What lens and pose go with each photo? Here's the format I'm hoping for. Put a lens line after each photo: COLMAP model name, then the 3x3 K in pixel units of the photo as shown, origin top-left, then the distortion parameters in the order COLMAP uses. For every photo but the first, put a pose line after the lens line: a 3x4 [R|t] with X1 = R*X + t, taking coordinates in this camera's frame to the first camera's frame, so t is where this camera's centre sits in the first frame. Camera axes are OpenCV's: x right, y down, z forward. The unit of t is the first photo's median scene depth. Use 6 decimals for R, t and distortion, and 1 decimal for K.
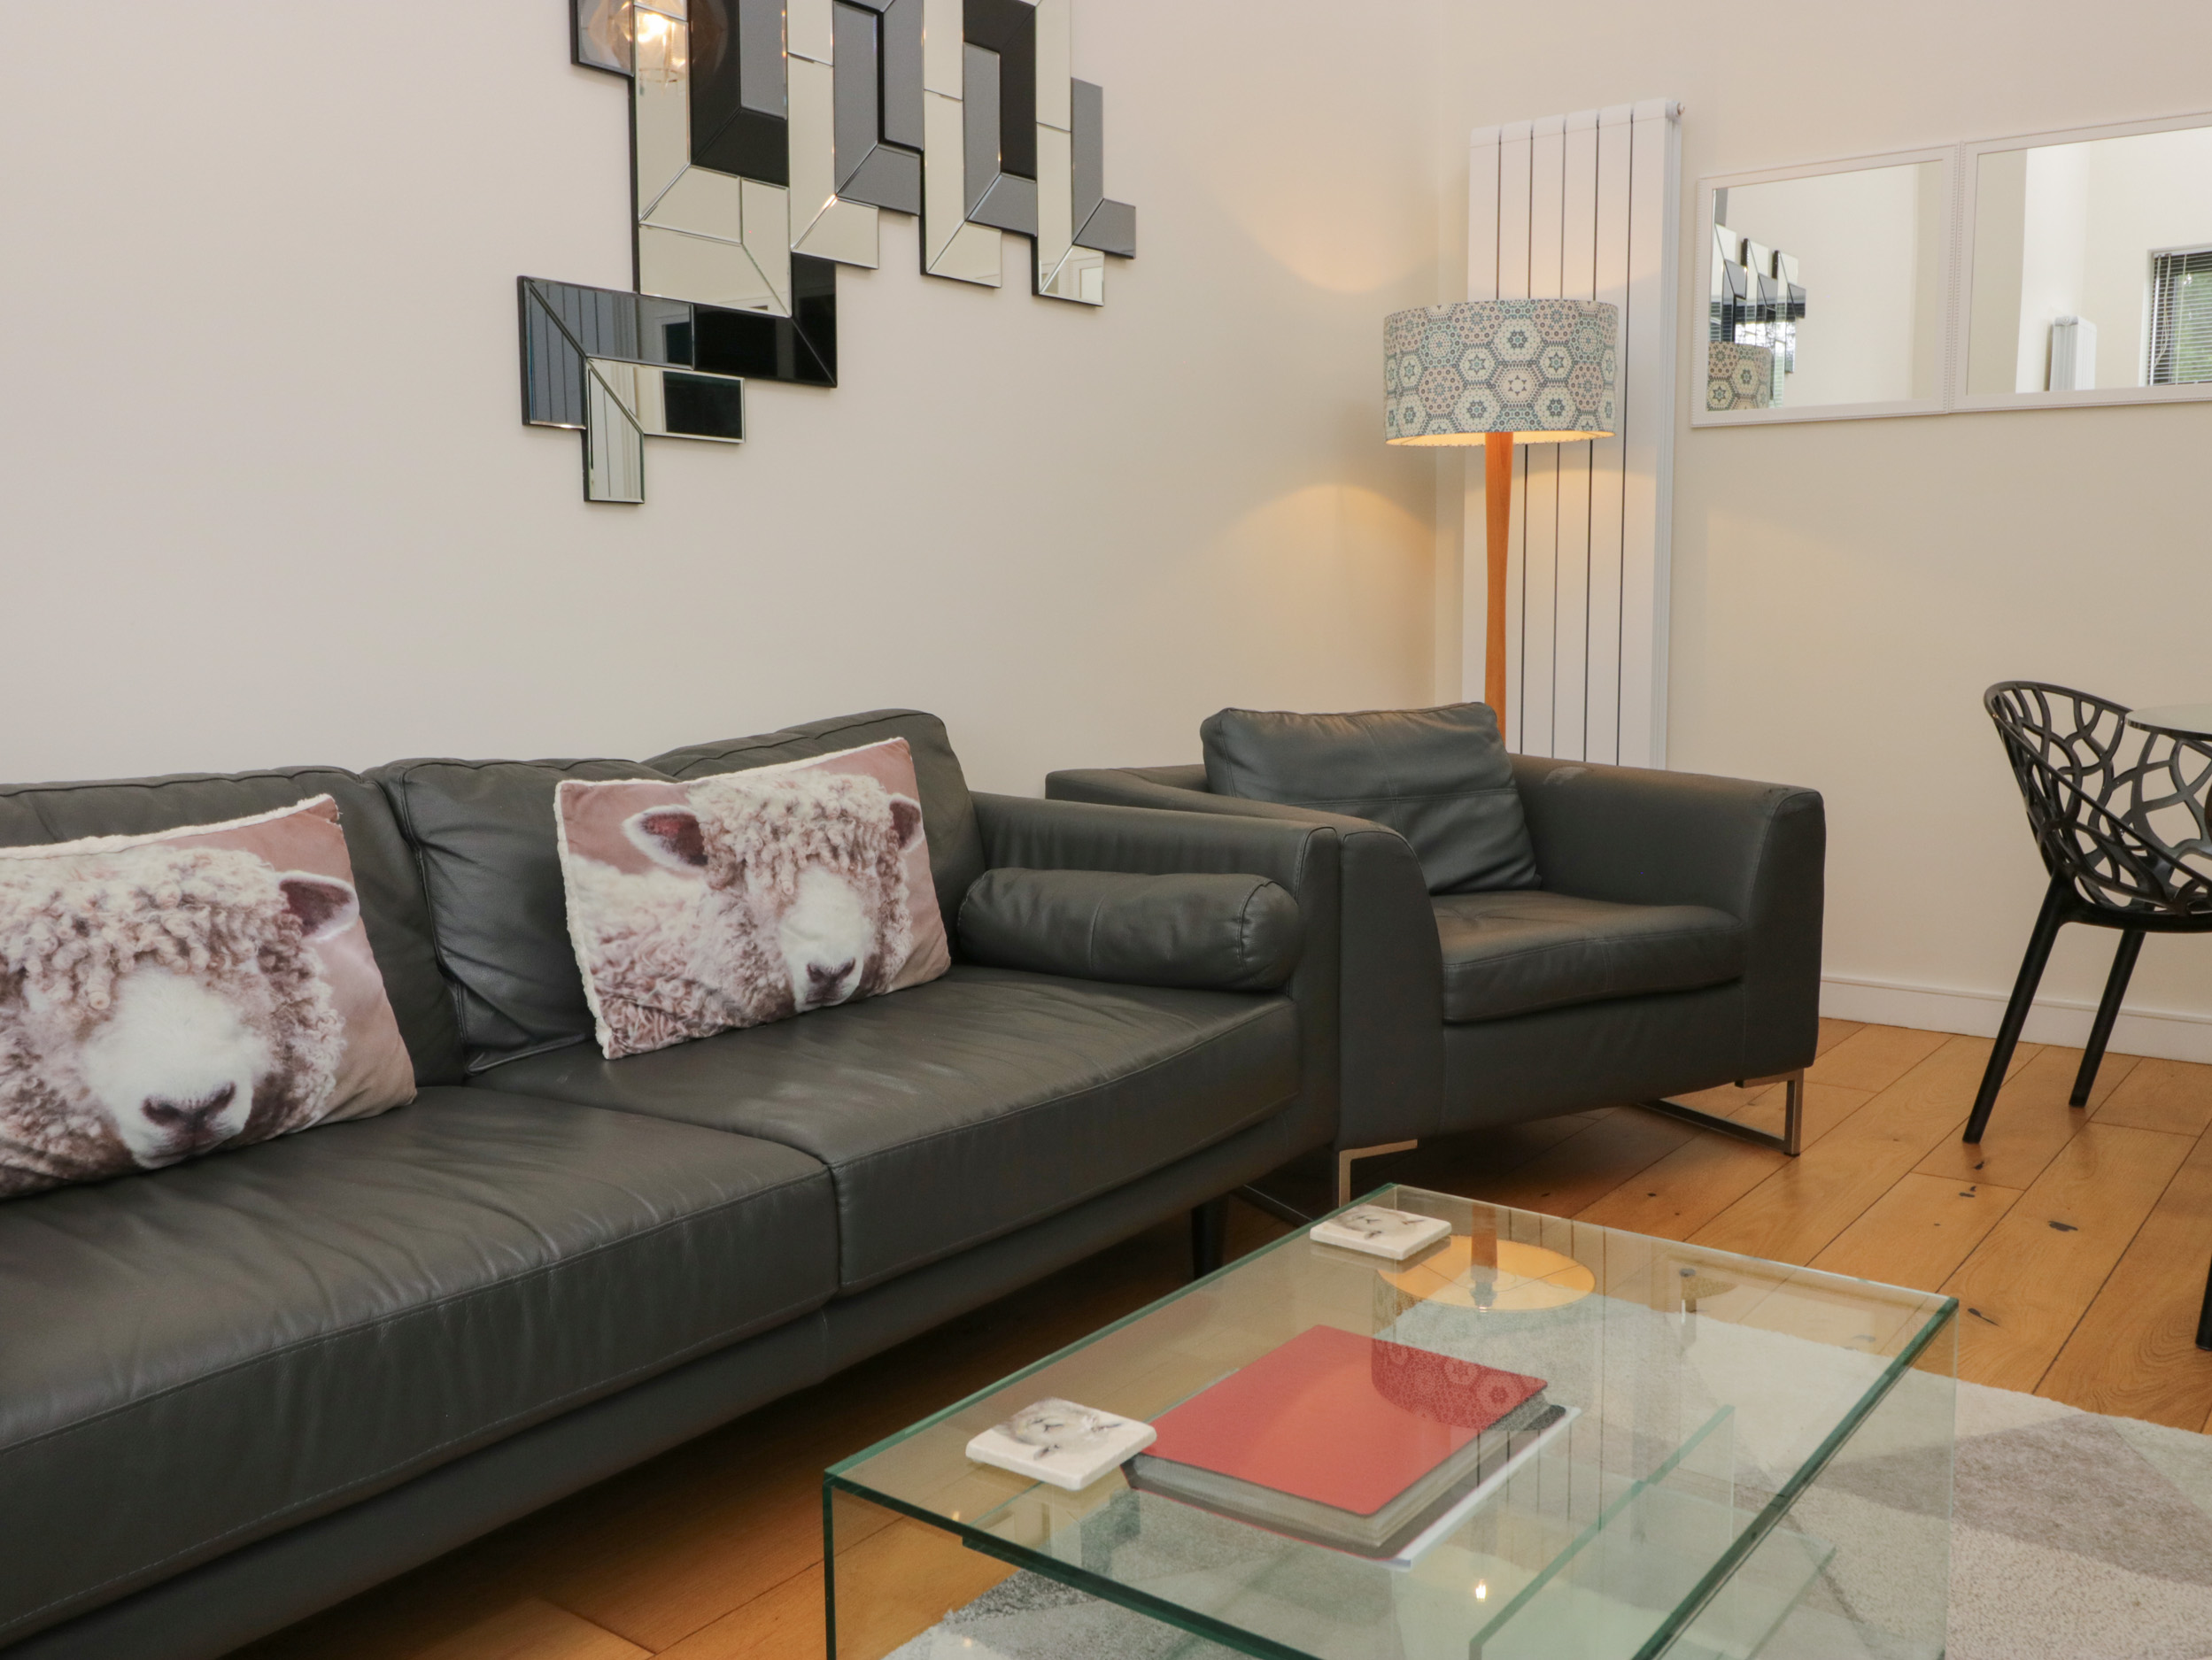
lens RADIAL K [[1862.1, 0, 1106.0], [0, 1862.1, 830.0], [0, 0, 1]] dist [0.002034, 0.000502]
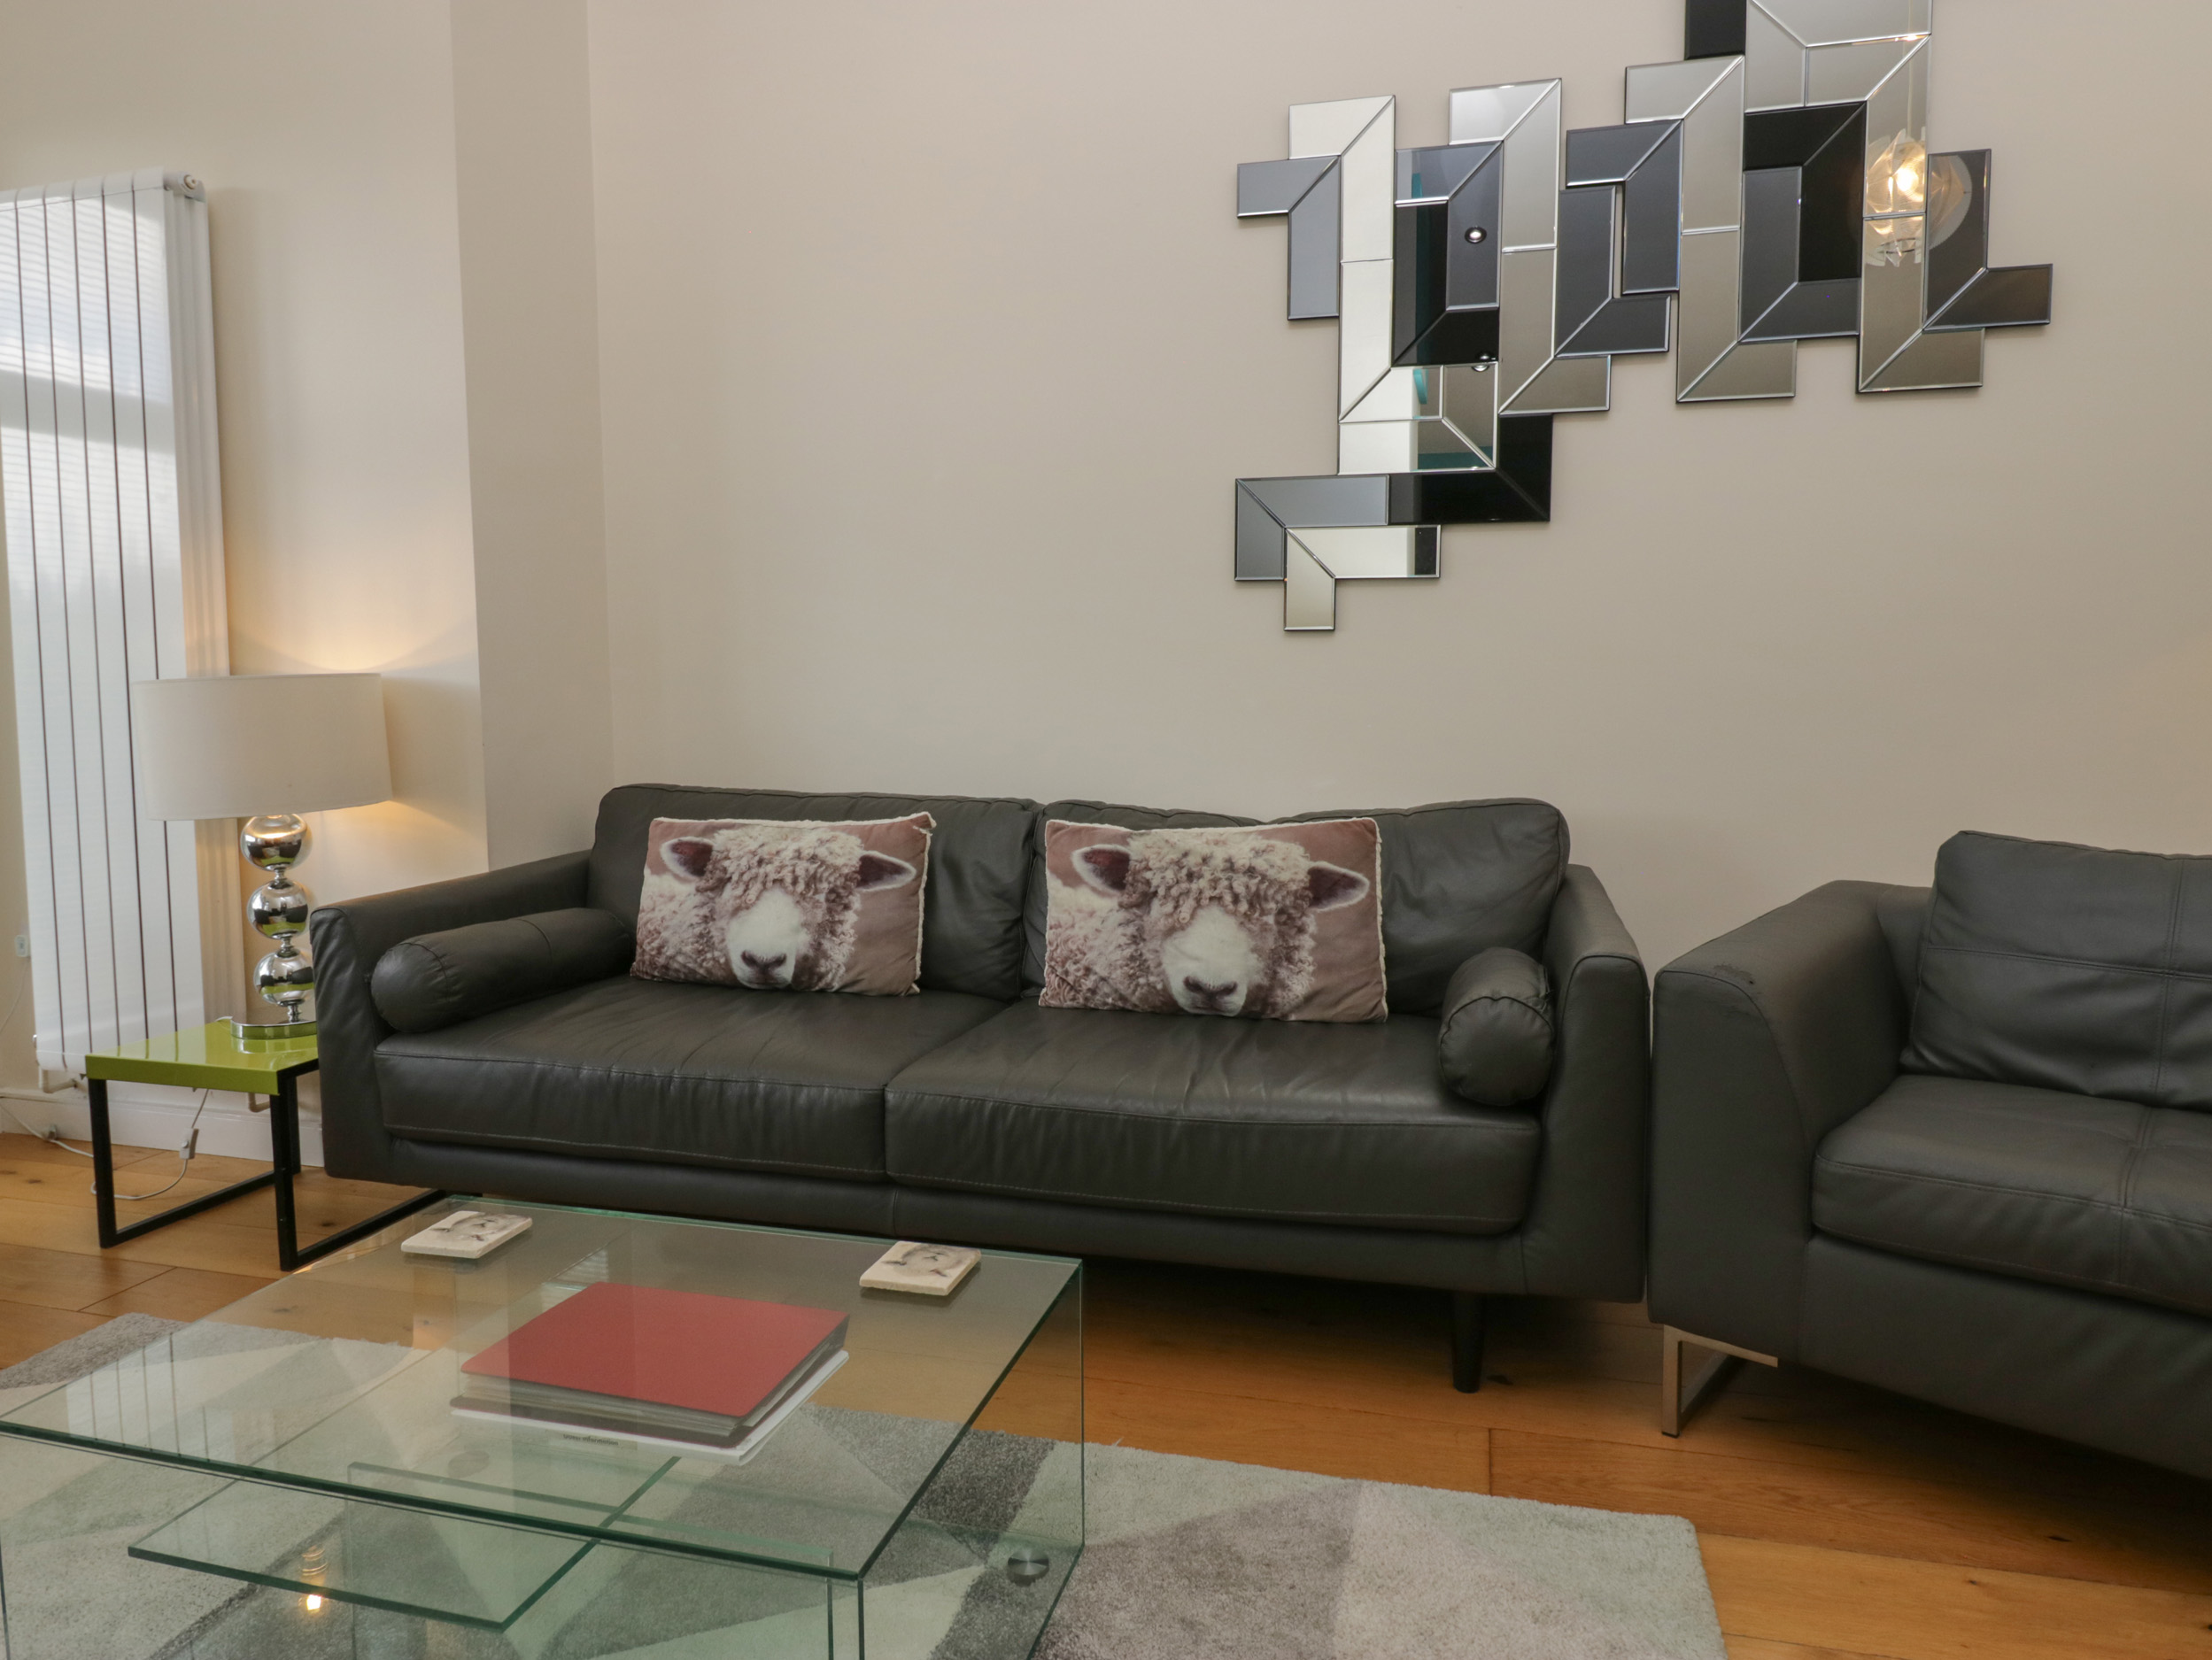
lens RADIAL K [[1299.5, 0, 1106.0], [0, 1299.5, 830.0], [0, 0, 1]] dist [0.003053, 0.000610]
pose [[0.404804, 0.092865, -0.909675, 0.628882], [-0.117011, 0.991912, 0.049191, -0.068458], [0.906886, 0.086529, 0.412397, 0.545233]]
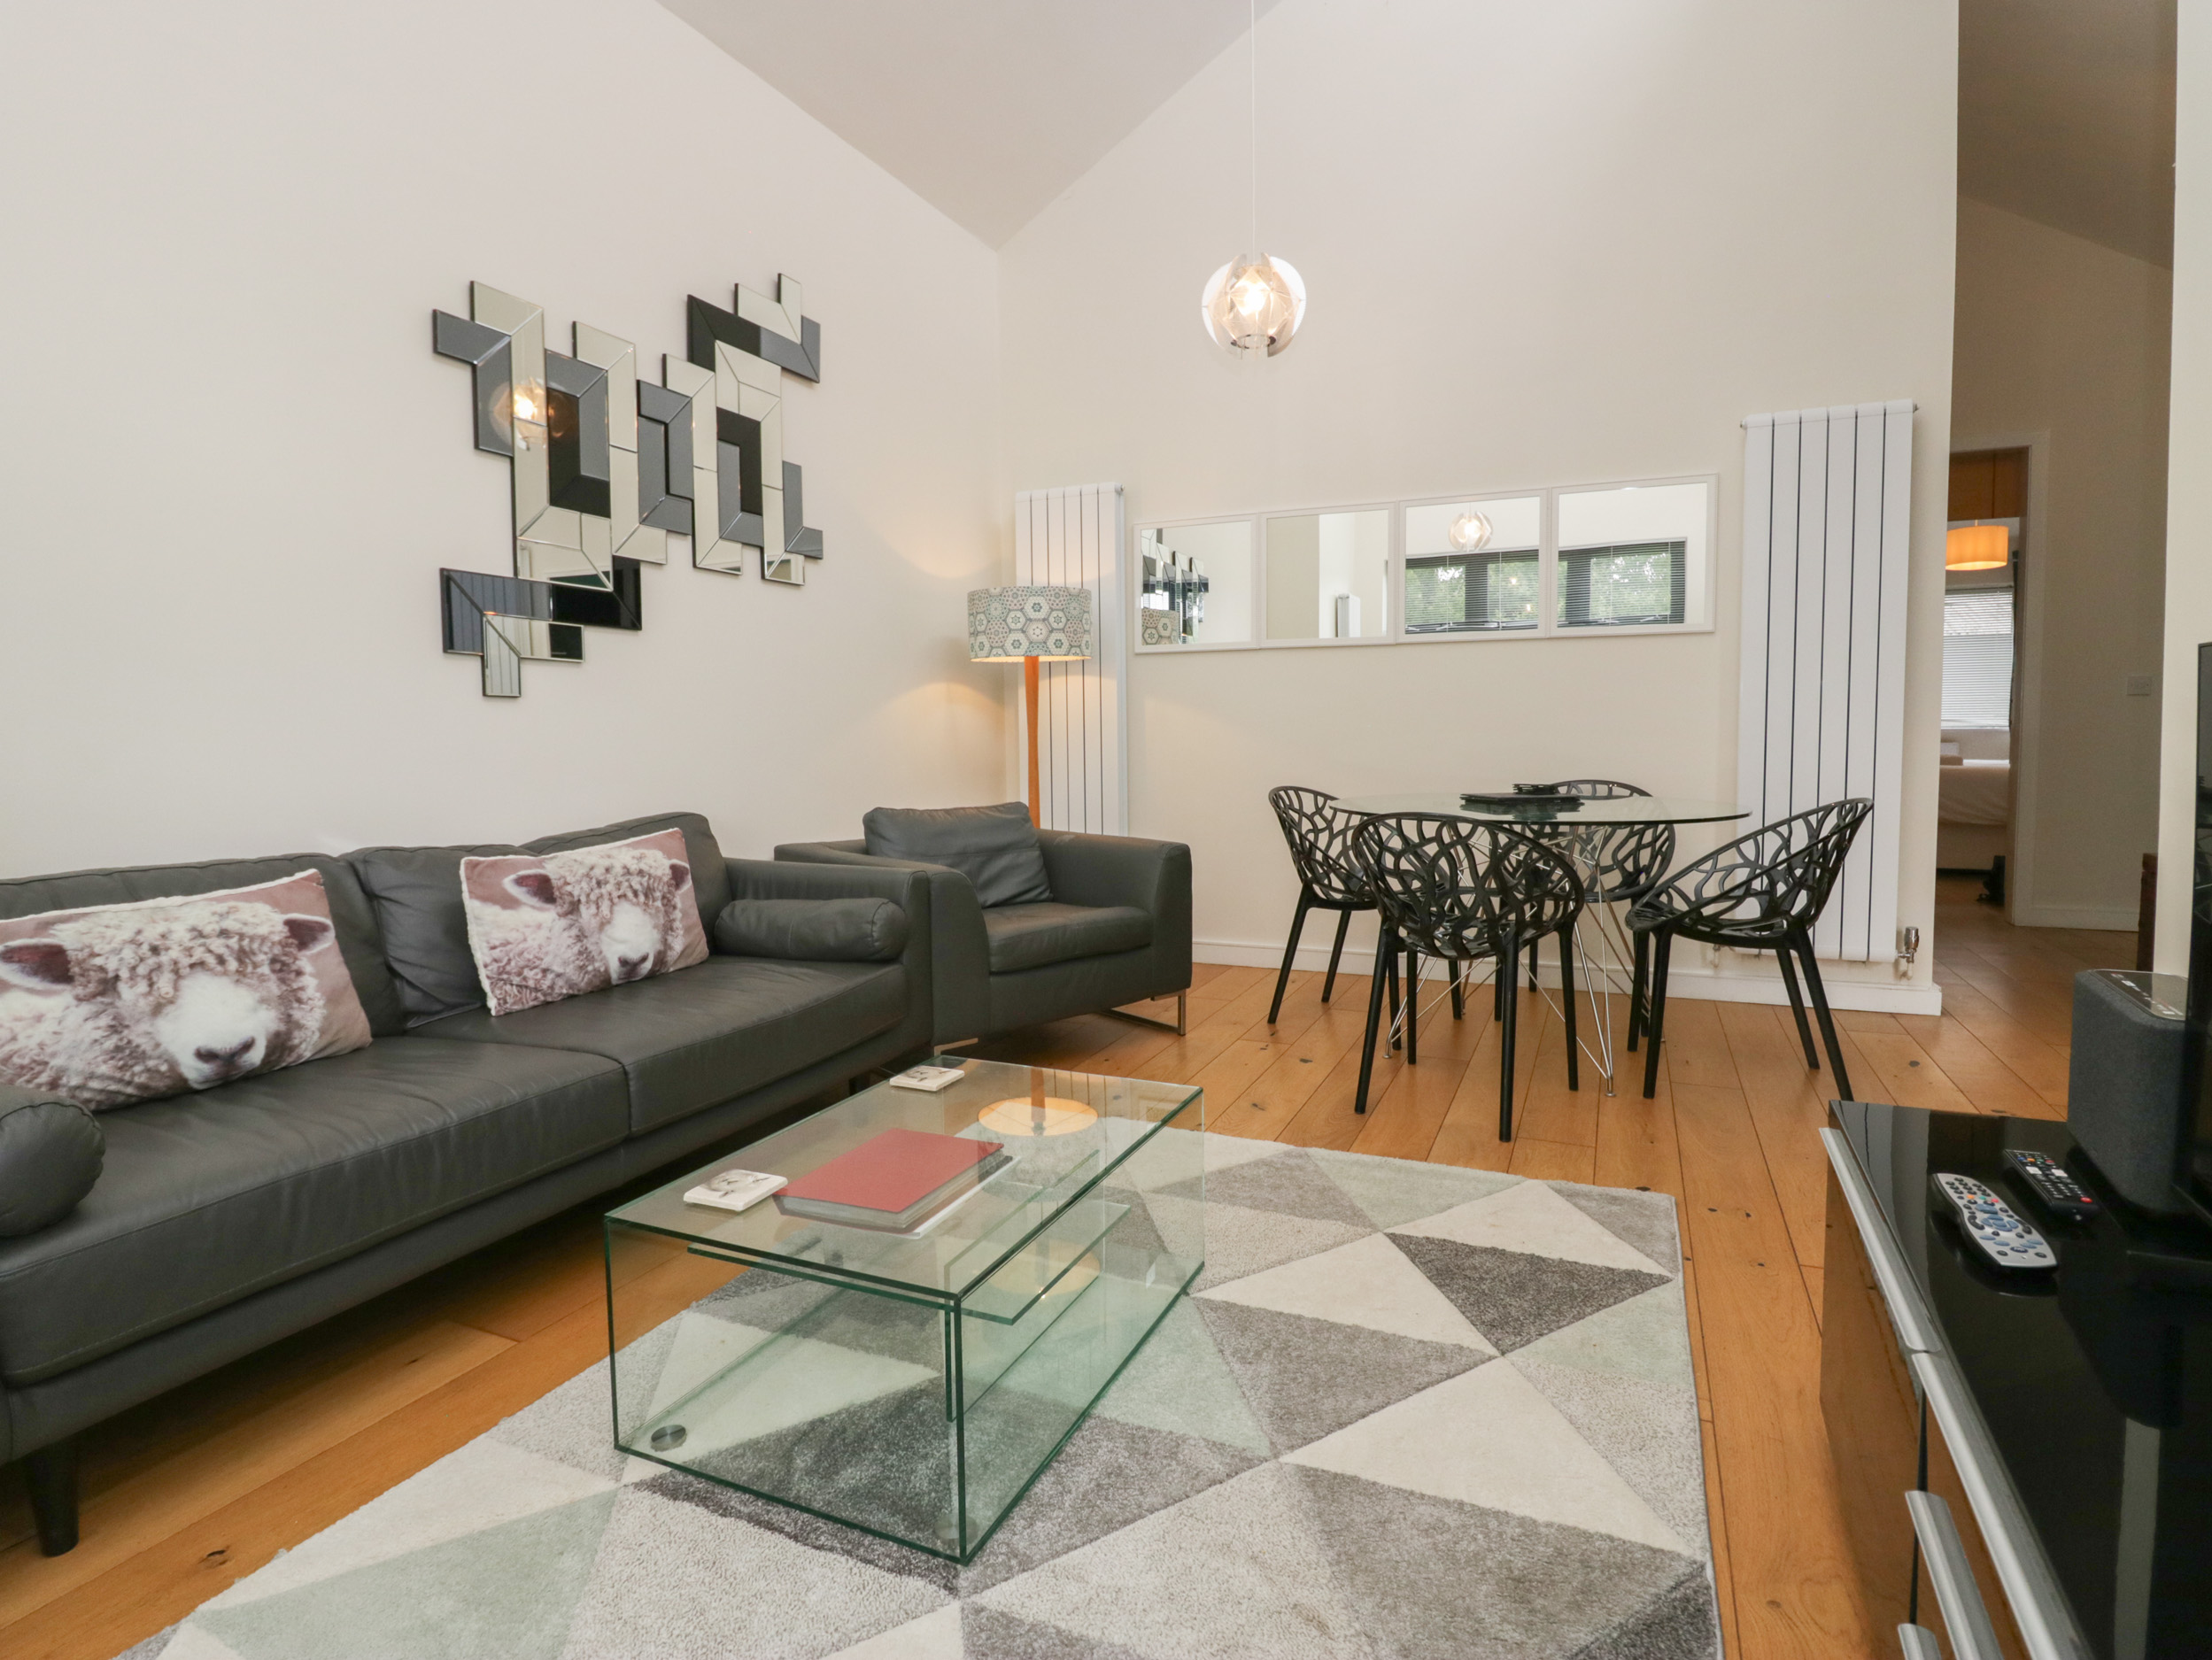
lens RADIAL K [[1106.2, 0, 1108.1], [0, 1106.2, 816.3], [0, 0, 1]] dist [-0.007128, -0.012199]
pose [[0.974382, -0.021068, 0.223910, 0.059345], [0.033228, 0.998162, -0.050678, 0.006772], [-0.222431, 0.056819, 0.973291, -0.129912]]
